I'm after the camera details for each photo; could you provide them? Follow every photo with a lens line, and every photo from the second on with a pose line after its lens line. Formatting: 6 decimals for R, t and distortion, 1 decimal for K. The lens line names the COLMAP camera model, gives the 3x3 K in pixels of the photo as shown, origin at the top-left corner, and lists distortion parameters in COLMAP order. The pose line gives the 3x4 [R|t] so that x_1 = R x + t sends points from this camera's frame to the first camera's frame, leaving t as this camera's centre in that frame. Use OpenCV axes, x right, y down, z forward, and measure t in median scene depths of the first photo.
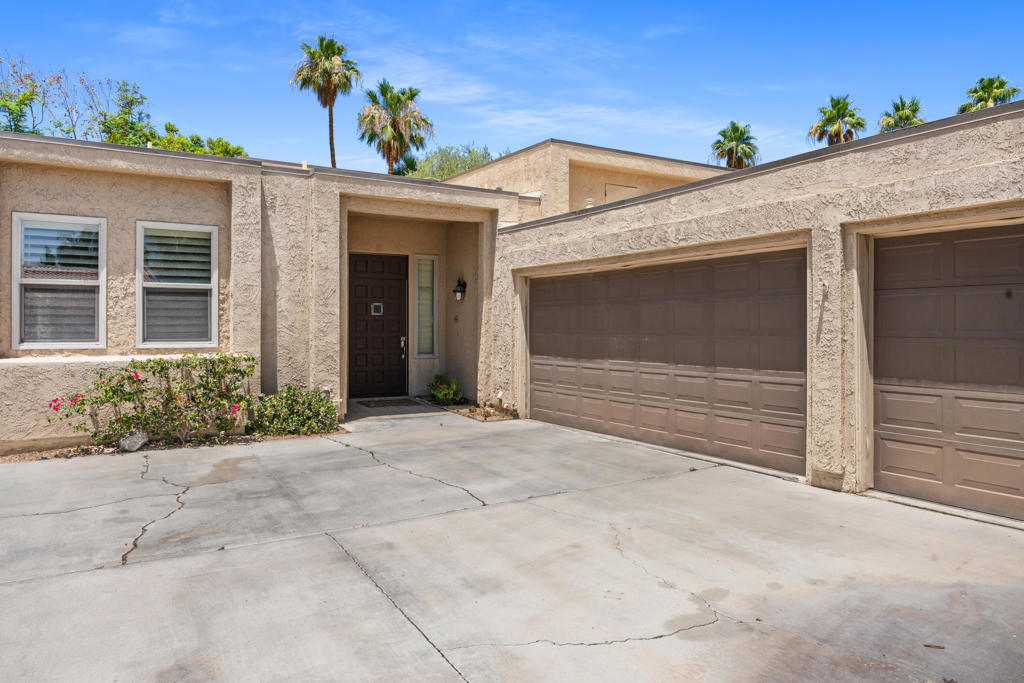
lens RADIAL K [[698.3, 0, 511.6], [0, 698.3, 317.8], [0, 0, 1]] dist [-0.008780, -0.002555]
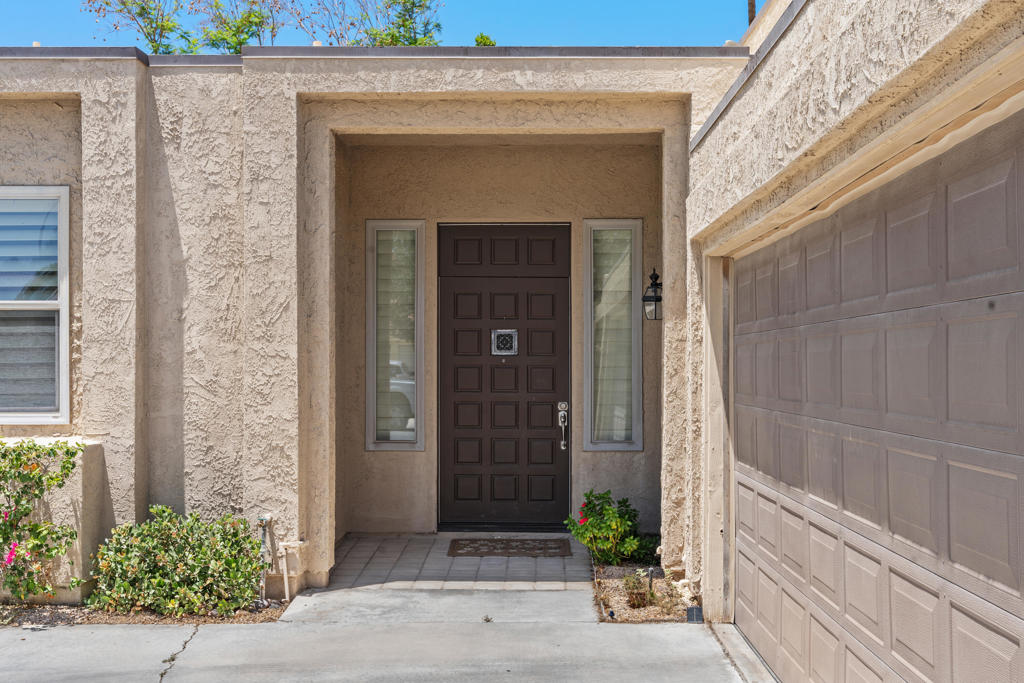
lens RADIAL K [[1220.9, 0, 512.1], [0, 1220.9, 344.6], [0, 0, 1]] dist [0.023624, 0.000000]
pose [[0.850381, -0.011567, -0.526041, 0.305110], [0.008796, 0.999931, -0.007769, -0.005983], [0.526094, 0.001980, 0.850424, 0.391876]]
